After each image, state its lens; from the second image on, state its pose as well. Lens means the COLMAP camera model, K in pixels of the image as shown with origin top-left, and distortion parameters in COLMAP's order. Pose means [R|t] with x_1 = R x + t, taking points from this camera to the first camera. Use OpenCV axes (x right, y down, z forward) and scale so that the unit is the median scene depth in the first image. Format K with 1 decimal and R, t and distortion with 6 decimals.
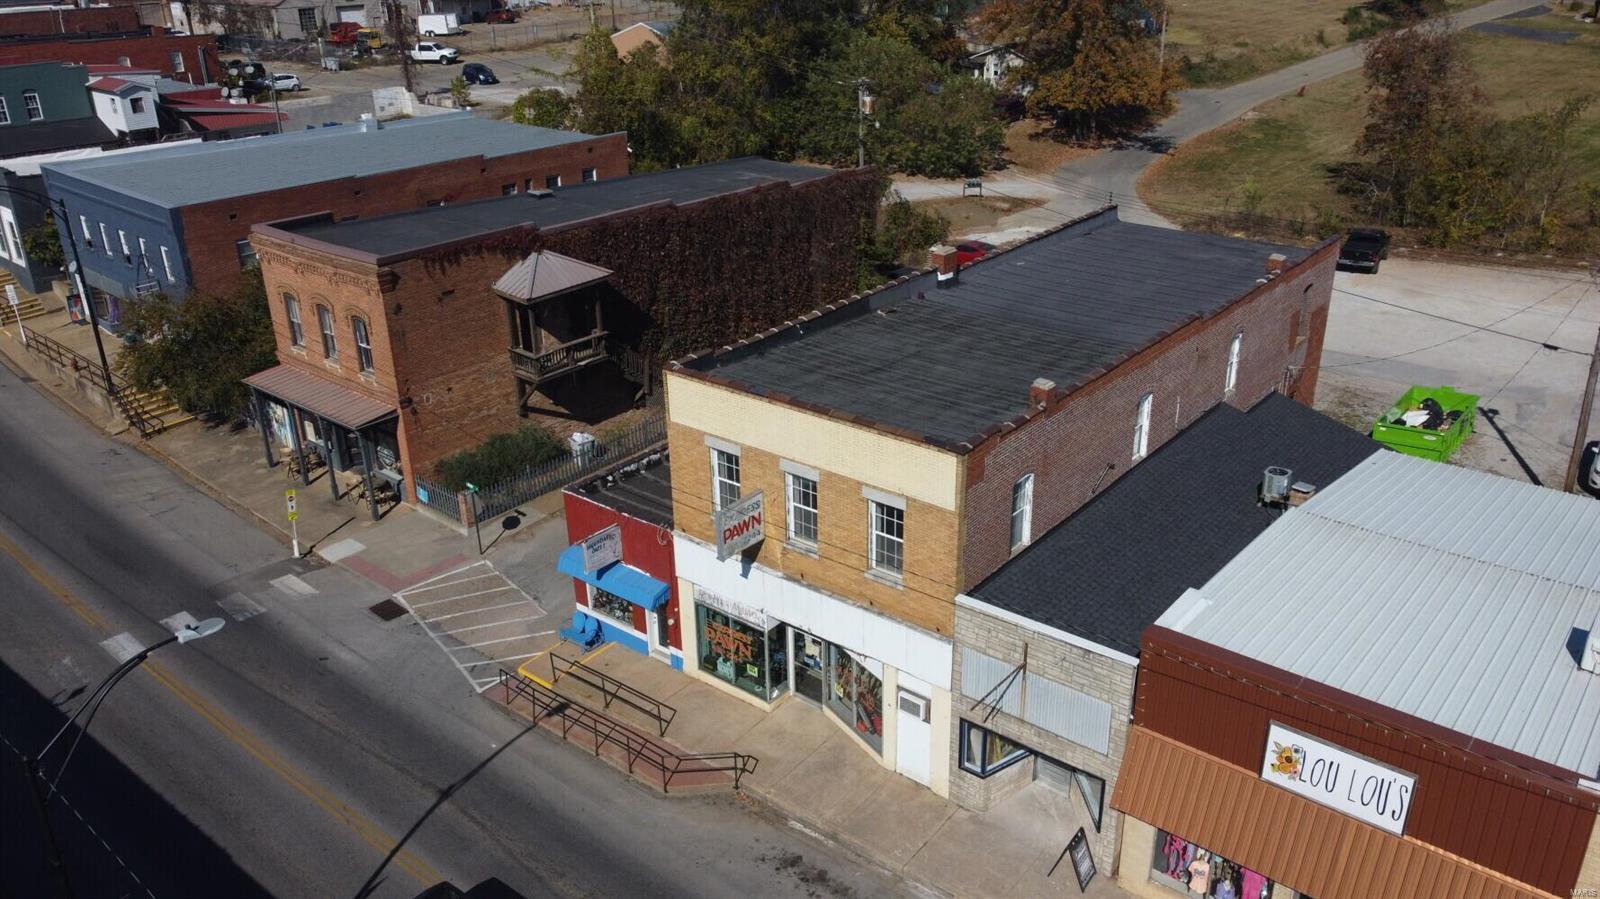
lens RADIAL K [[1214.3, 0, 795.7], [0, 1214.3, 447.0], [0, 0, 1]] dist [-0.004453, -0.005986]
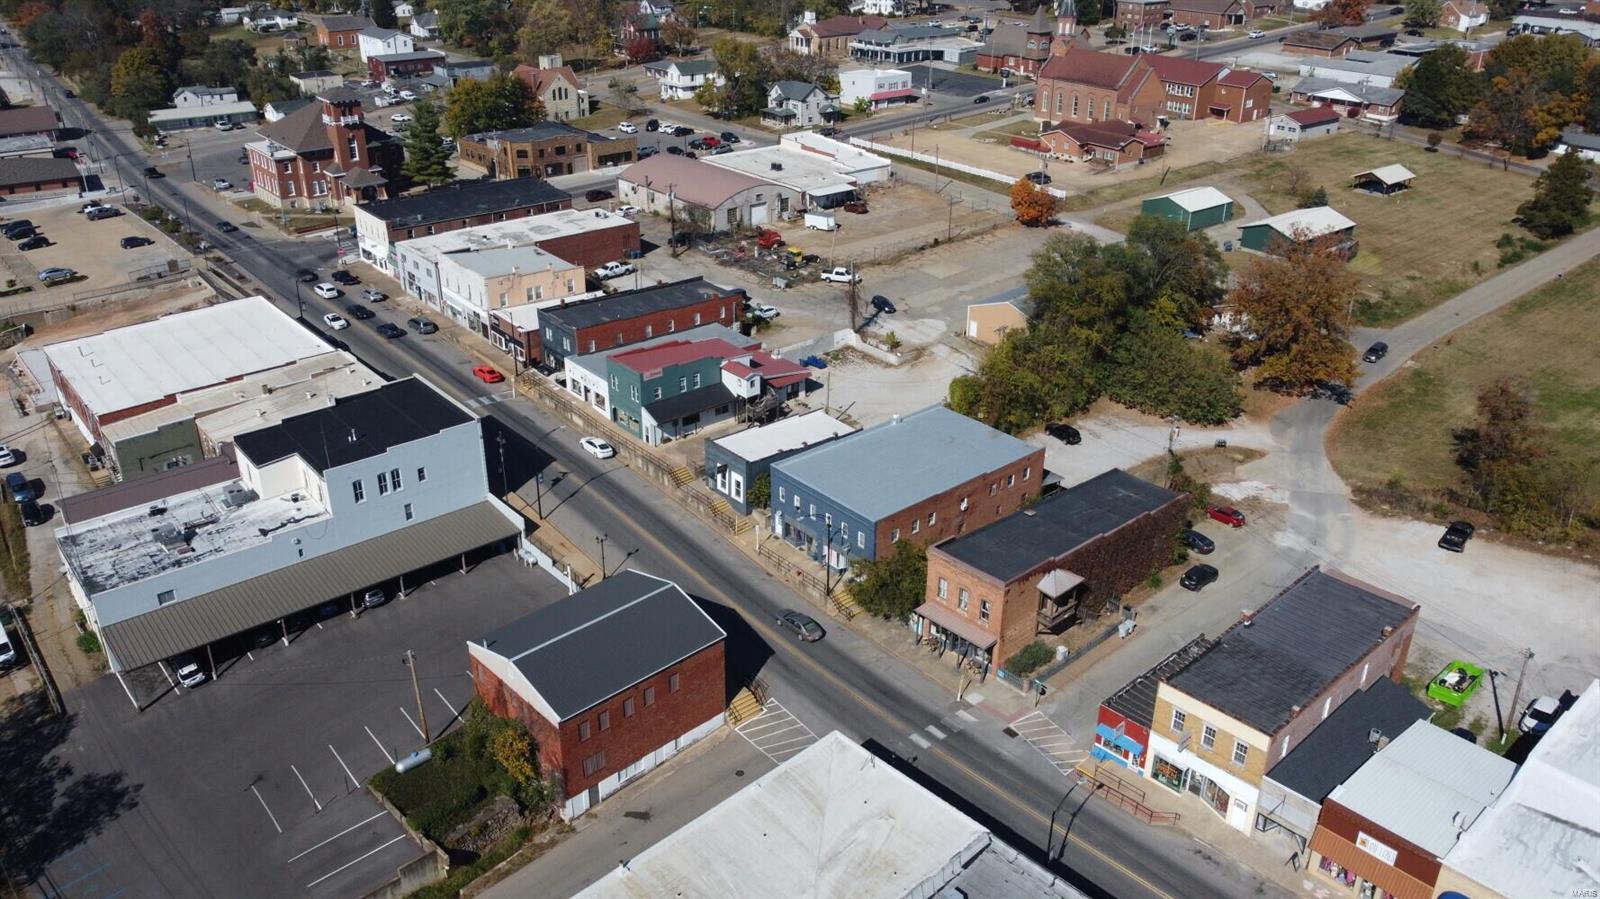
lens RADIAL K [[1214.3, 0, 788.6], [0, 1214.3, 446.9], [0, 0, 1]] dist [-0.004453, -0.005986]
pose [[0.990419, 0.077515, -0.114289, -0.597910], [-0.072882, 0.996361, 0.044182, -0.586996], [0.117298, -0.035429, 0.992465, -1.693164]]
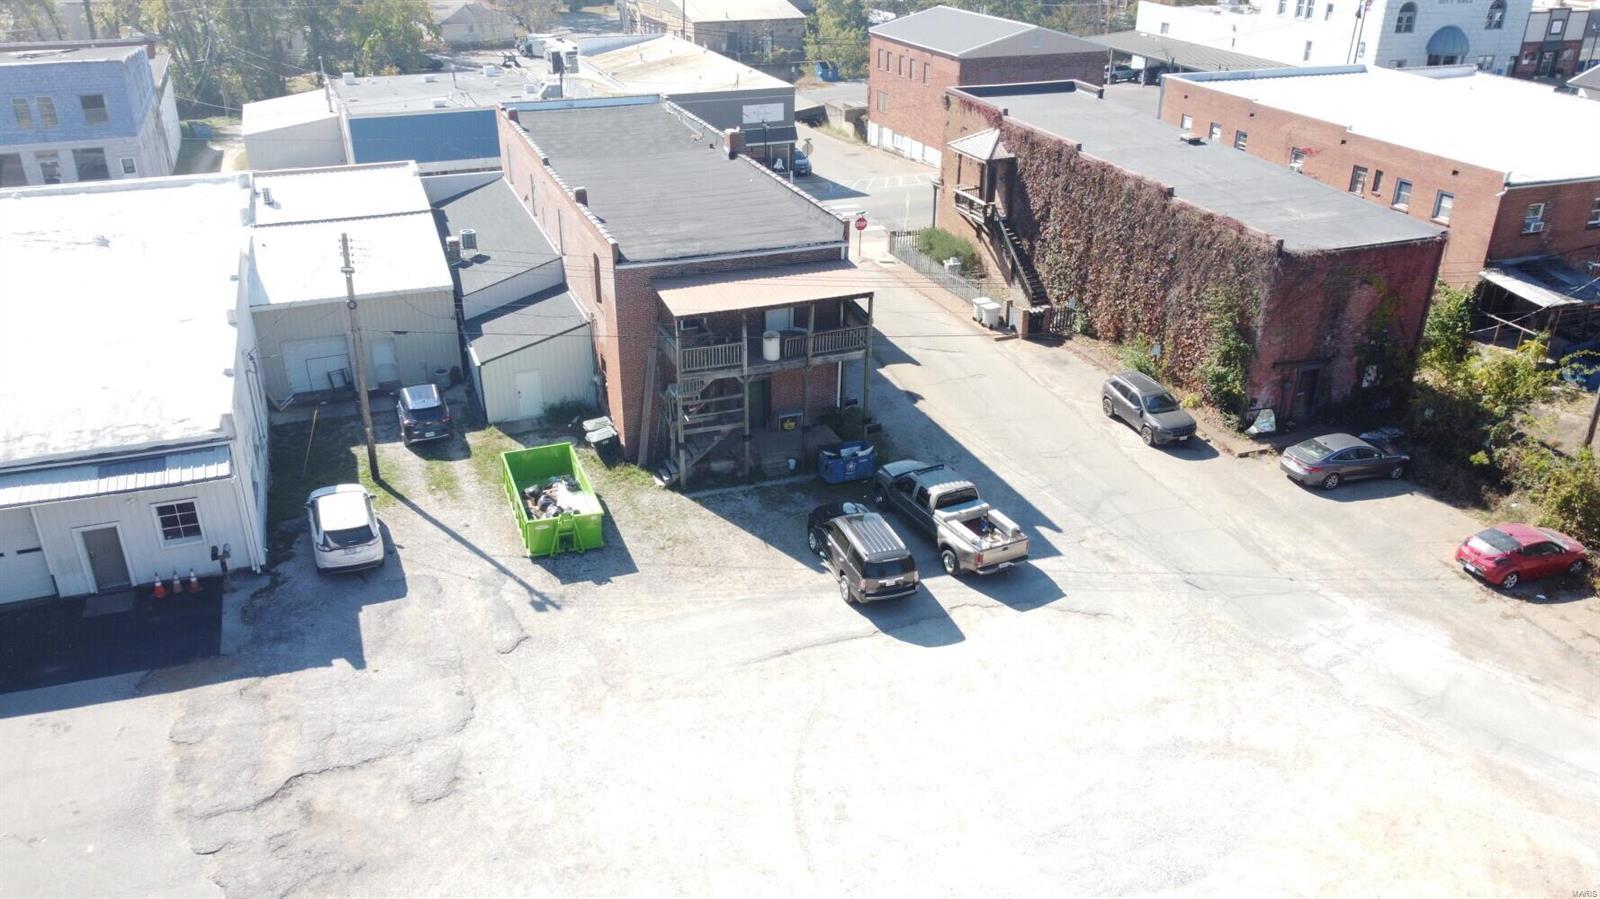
lens RADIAL K [[1214.3, 0, 797.3], [0, 1214.3, 449.7], [0, 0, 1]] dist [-0.004453, -0.005986]
pose [[-0.496336, 0.388237, -0.776481, 1.423899], [-0.349533, 0.729359, 0.588101, -0.806452], [0.794656, 0.563301, -0.226305, 1.716584]]
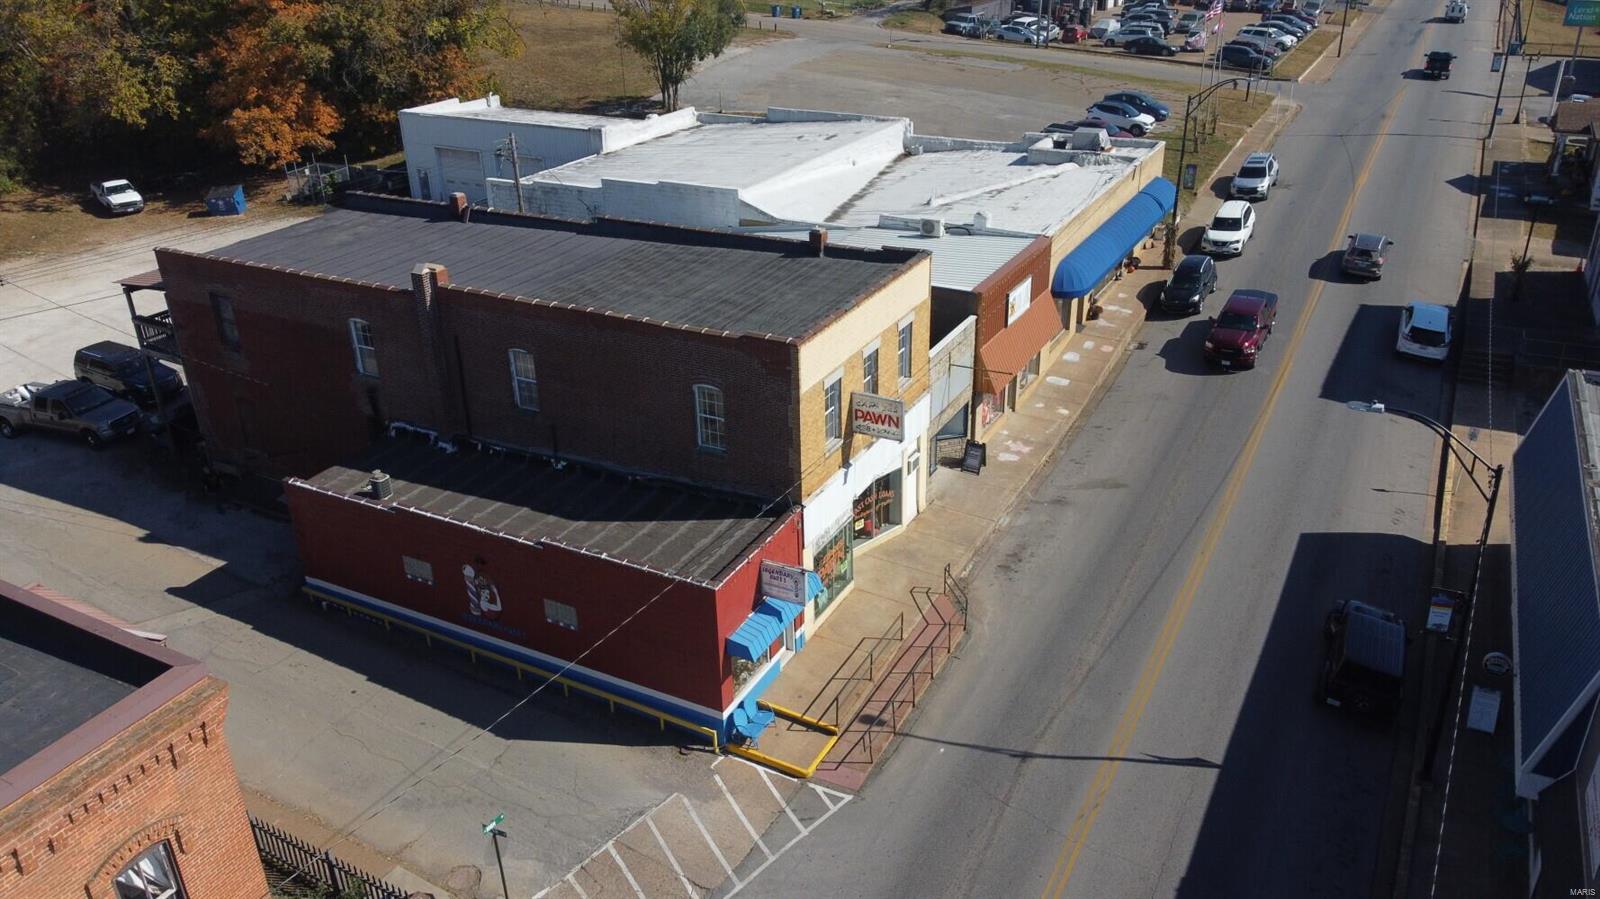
lens RADIAL K [[1214.3, 0, 787.9], [0, 1214.3, 444.8], [0, 0, 1]] dist [-0.004453, -0.005986]
pose [[-0.190616, -0.402409, 0.895395, -0.888285], [0.418193, 0.791926, 0.444935, -0.384888], [-0.888133, 0.459260, 0.017331, 0.873192]]
